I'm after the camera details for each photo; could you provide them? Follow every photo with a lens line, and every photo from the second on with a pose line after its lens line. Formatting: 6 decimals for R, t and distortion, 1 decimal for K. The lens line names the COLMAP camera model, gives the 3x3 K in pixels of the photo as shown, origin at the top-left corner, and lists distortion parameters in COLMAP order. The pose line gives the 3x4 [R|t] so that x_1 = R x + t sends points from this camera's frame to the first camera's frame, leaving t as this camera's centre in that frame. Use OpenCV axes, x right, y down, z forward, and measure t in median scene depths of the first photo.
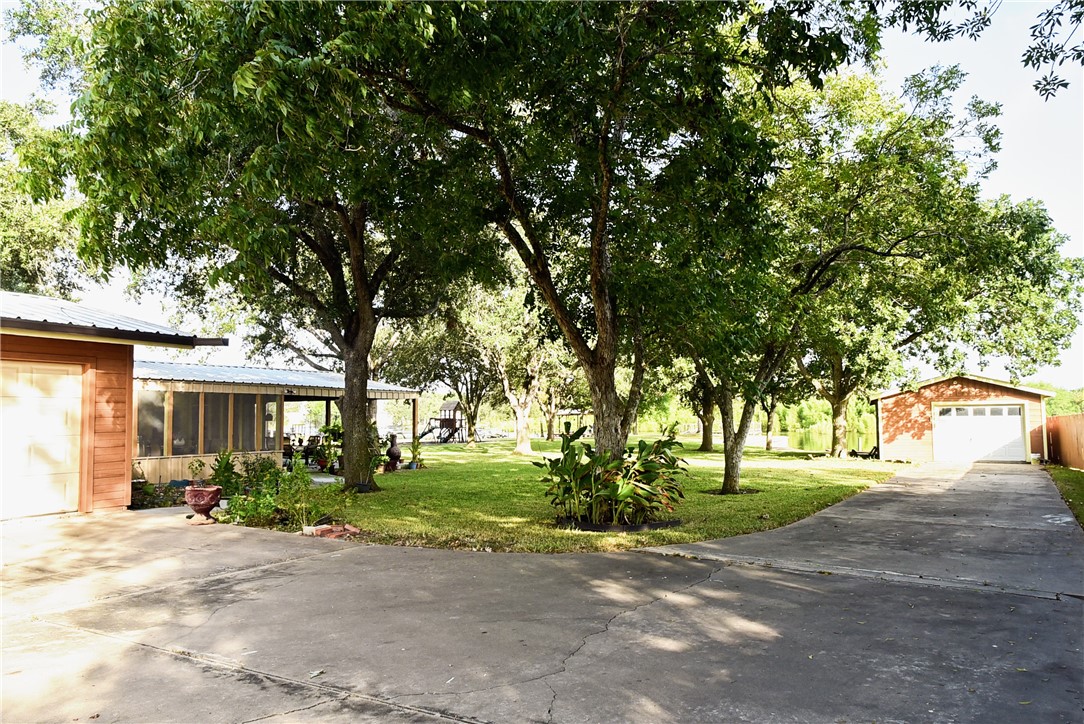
lens RADIAL K [[688.9, 0, 547.2], [0, 688.9, 363.5], [0, 0, 1]] dist [-0.067852, 0.000332]
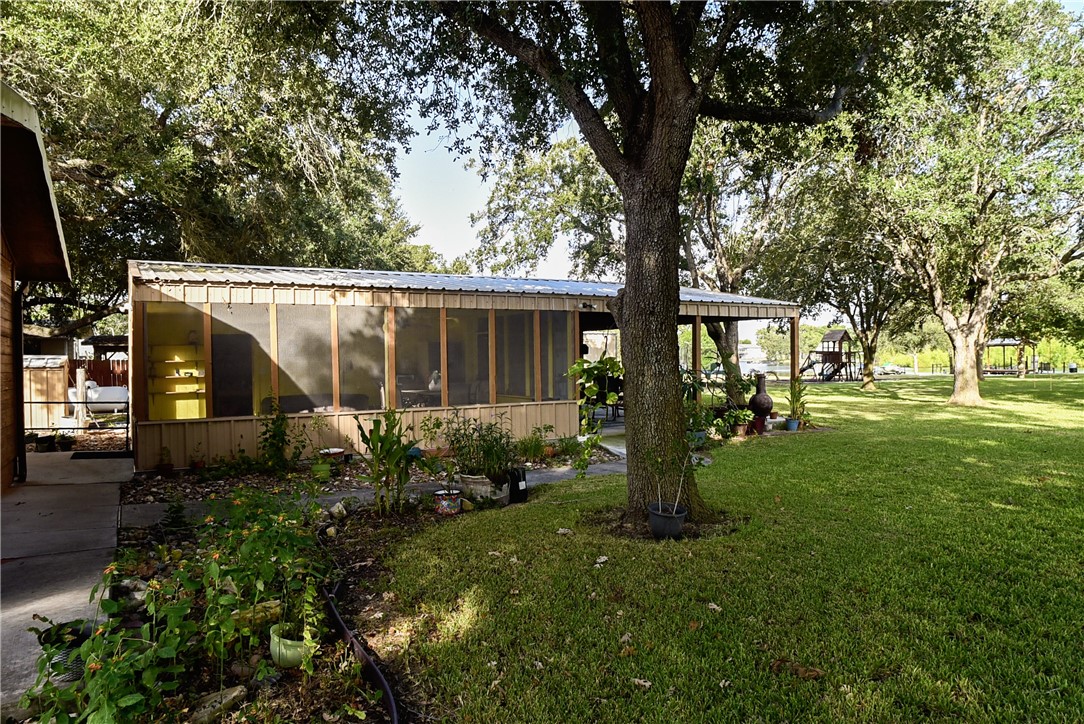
lens RADIAL K [[688.9, 0, 548.7], [0, 688.9, 357.5], [0, 0, 1]] dist [-0.067852, 0.000332]
pose [[0.863636, -0.001389, -0.504114, -0.041000], [0.044877, 0.996238, 0.074138, 0.018161], [0.502114, -0.086651, 0.860449, 0.198668]]
